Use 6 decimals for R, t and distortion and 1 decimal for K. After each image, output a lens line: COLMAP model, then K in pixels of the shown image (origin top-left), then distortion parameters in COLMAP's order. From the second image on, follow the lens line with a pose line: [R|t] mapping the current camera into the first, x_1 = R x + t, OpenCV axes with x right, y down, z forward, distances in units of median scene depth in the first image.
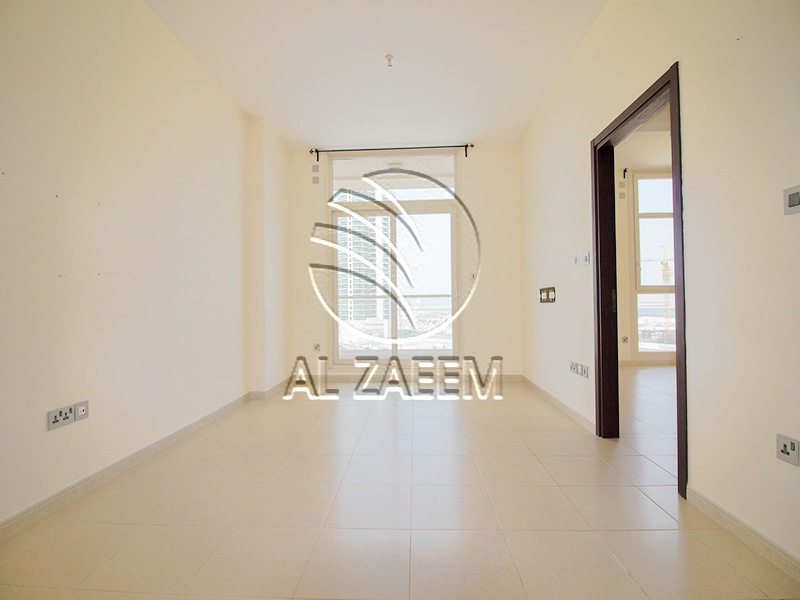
lens RADIAL K [[372.2, 0, 404.5], [0, 372.2, 302.0], [0, 0, 1]] dist [-0.008990, -0.001896]
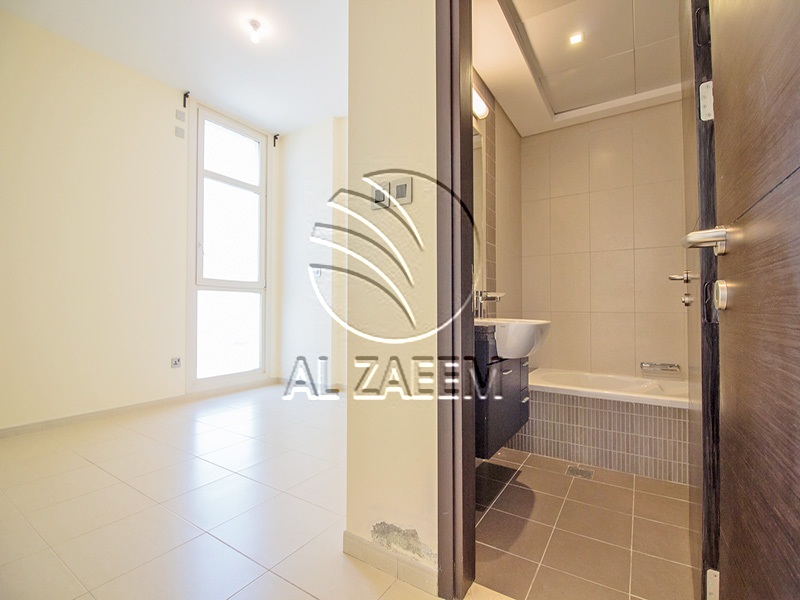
lens RADIAL K [[372.2, 0, 400.4], [0, 372.2, 299.4], [0, 0, 1]] dist [-0.008990, -0.001896]
pose [[0.501095, 0.031794, 0.864808, 0.240966], [-0.018446, 0.999490, -0.026057, 0.004895], [-0.865195, -0.002896, 0.501426, 0.361213]]
